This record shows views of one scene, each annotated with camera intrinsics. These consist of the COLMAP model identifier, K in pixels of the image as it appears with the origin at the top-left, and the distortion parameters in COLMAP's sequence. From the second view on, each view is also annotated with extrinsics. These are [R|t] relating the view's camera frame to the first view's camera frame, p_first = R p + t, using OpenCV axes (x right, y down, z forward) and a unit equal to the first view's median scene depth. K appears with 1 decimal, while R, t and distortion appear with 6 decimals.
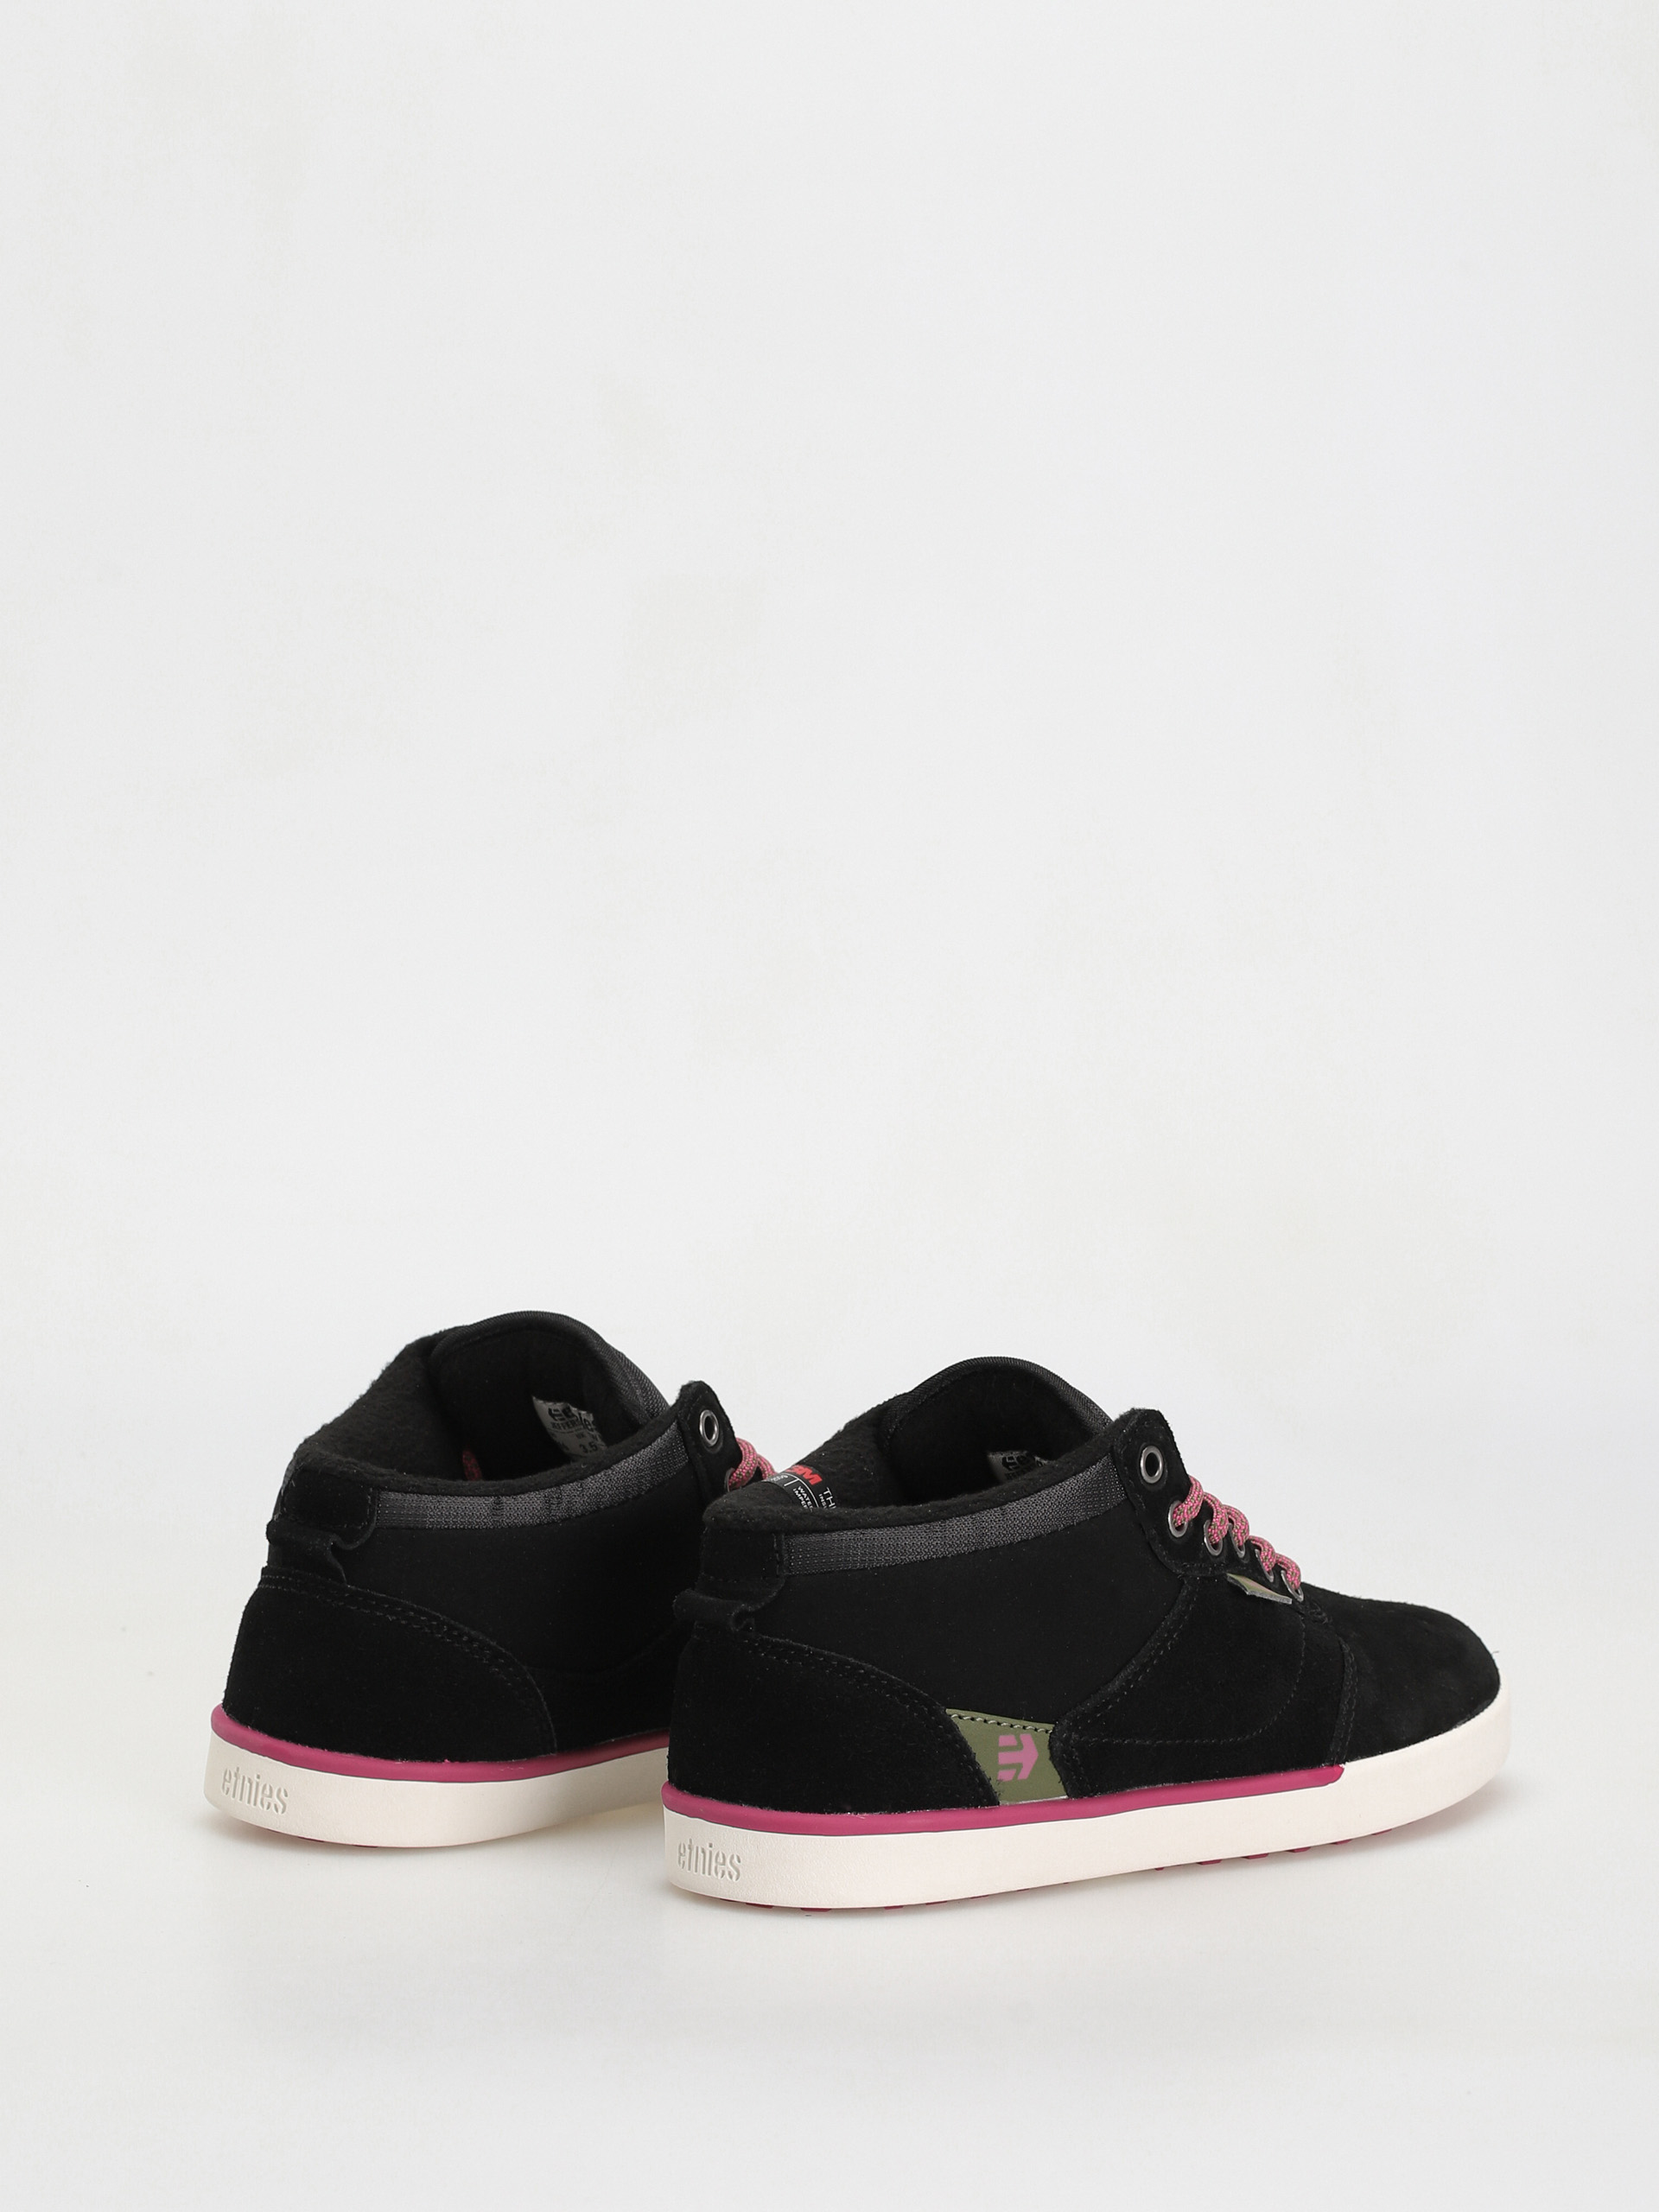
lens RADIAL K [[7152.1, 0, 829.5], [0, 7152.1, 1106.0], [0, 0, 1]] dist [-0.062265, 1.720297]
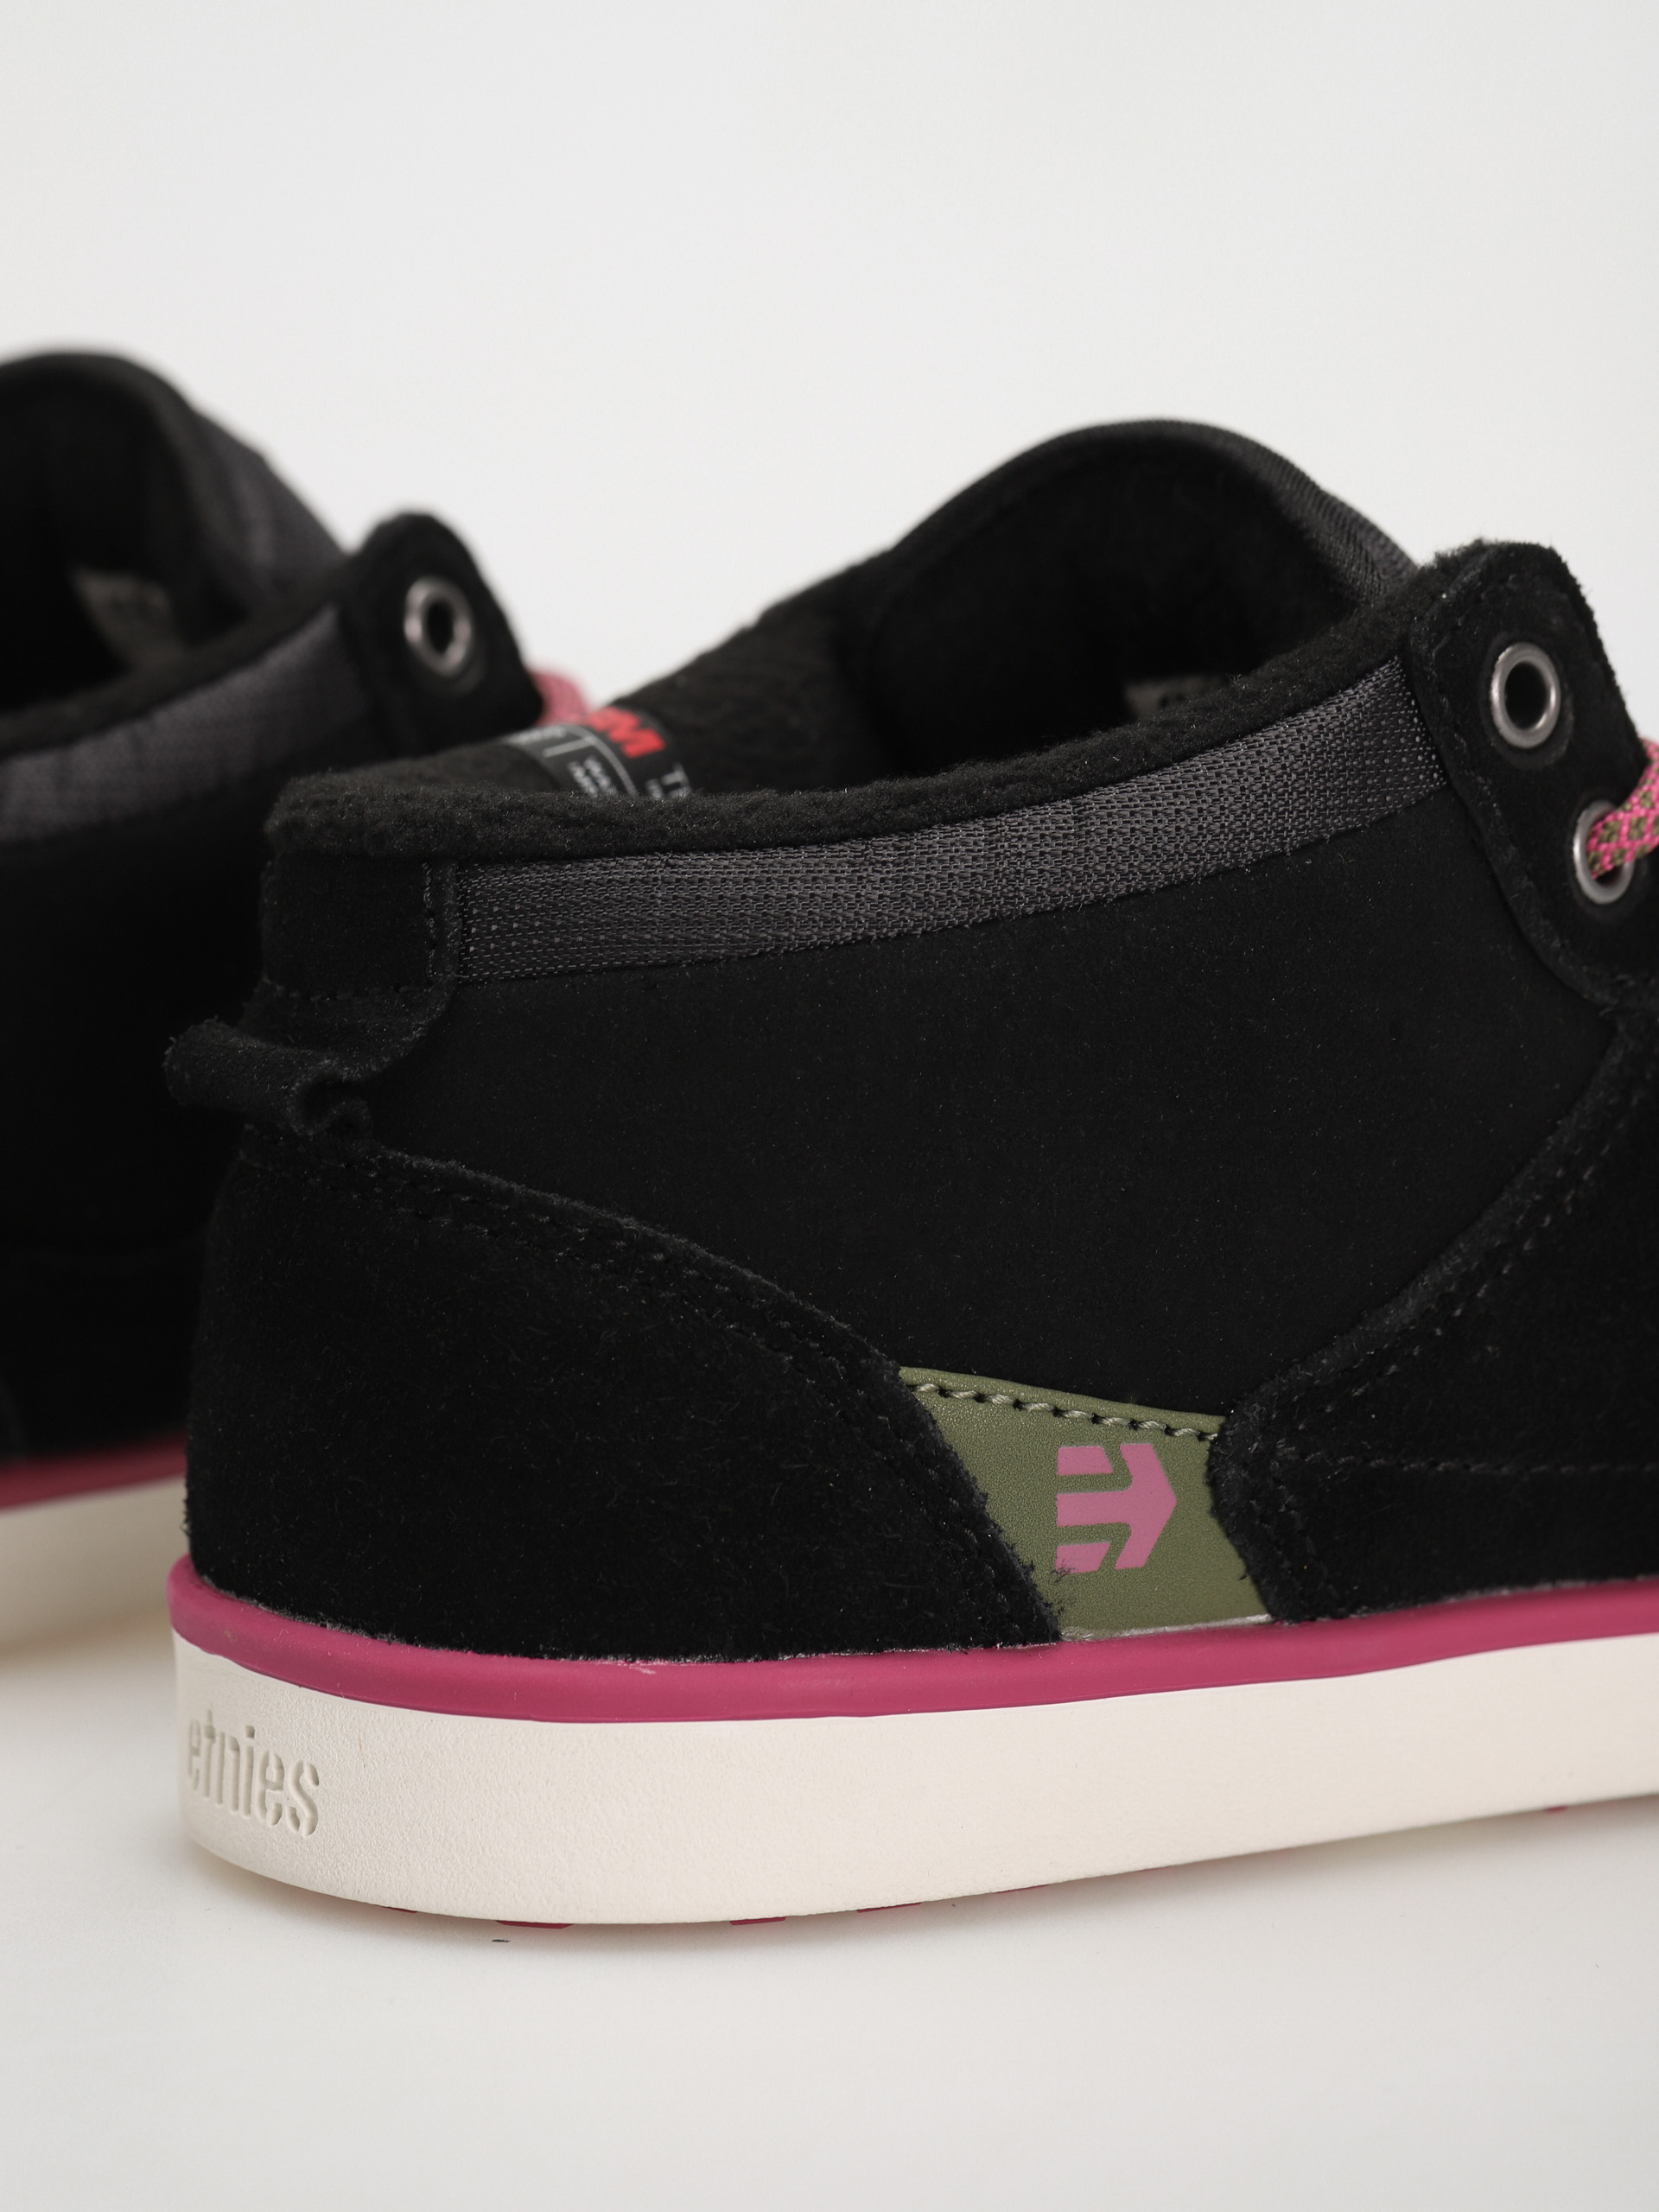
lens RADIAL K [[7152.1, 0, 829.5], [0, 7152.1, 1106.0], [0, 0, 1]] dist [-0.062265, 1.720297]
pose [[0.991705, 0.016898, -0.127422, 0.057038], [-0.009791, 0.998372, 0.056190, 0.051434], [0.128164, -0.054476, 0.990256, 0.647733]]
